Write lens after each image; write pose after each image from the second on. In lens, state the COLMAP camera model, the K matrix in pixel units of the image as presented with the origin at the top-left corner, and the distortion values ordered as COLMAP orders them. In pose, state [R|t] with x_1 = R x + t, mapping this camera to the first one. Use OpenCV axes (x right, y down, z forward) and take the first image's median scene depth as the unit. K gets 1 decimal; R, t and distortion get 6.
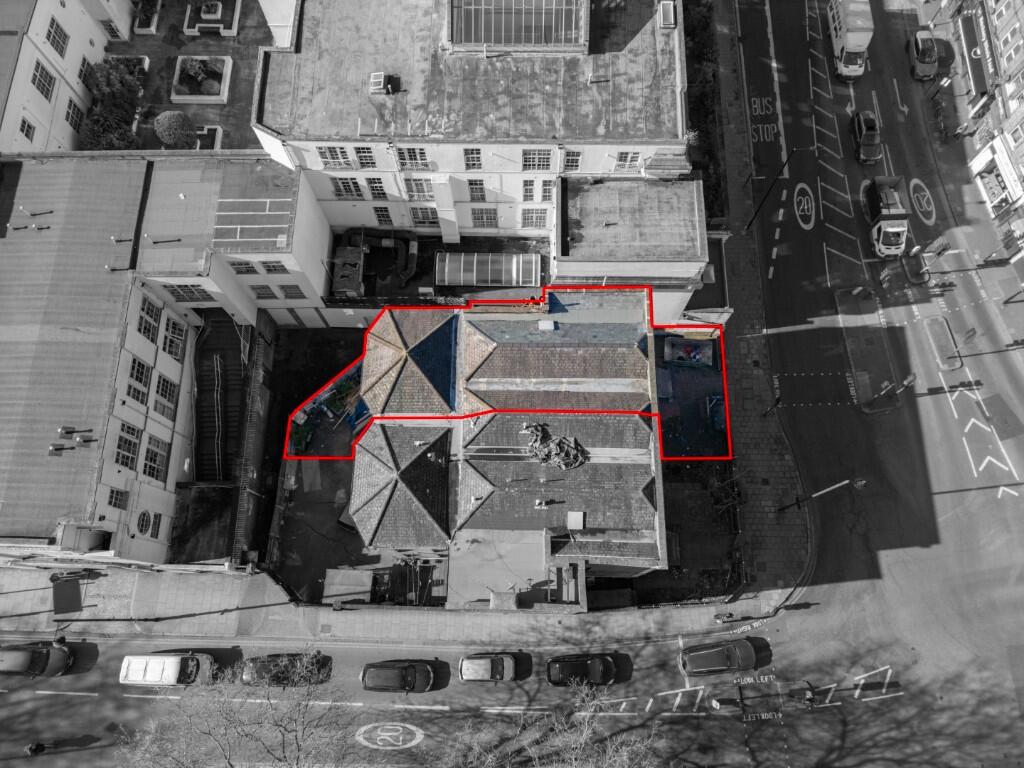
lens RADIAL K [[712.9, 0, 512.2], [0, 712.9, 381.8], [0, 0, 1]] dist [0.079882, -0.073068]
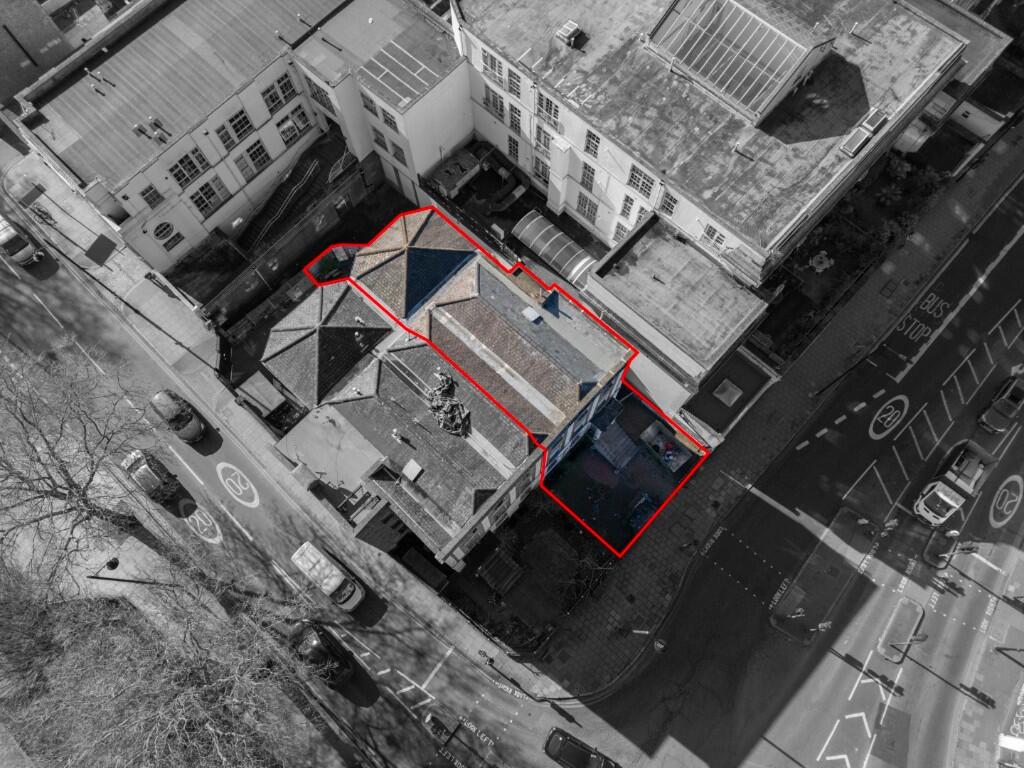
lens RADIAL K [[712.9, 0, 512.2], [0, 712.9, 381.8], [0, 0, 1]] dist [0.079882, -0.073068]
pose [[0.739570, 0.640358, -0.207313, 0.279963], [-0.638061, 0.765062, 0.086934, -0.071773], [0.214276, 0.067984, 0.974404, 0.020161]]
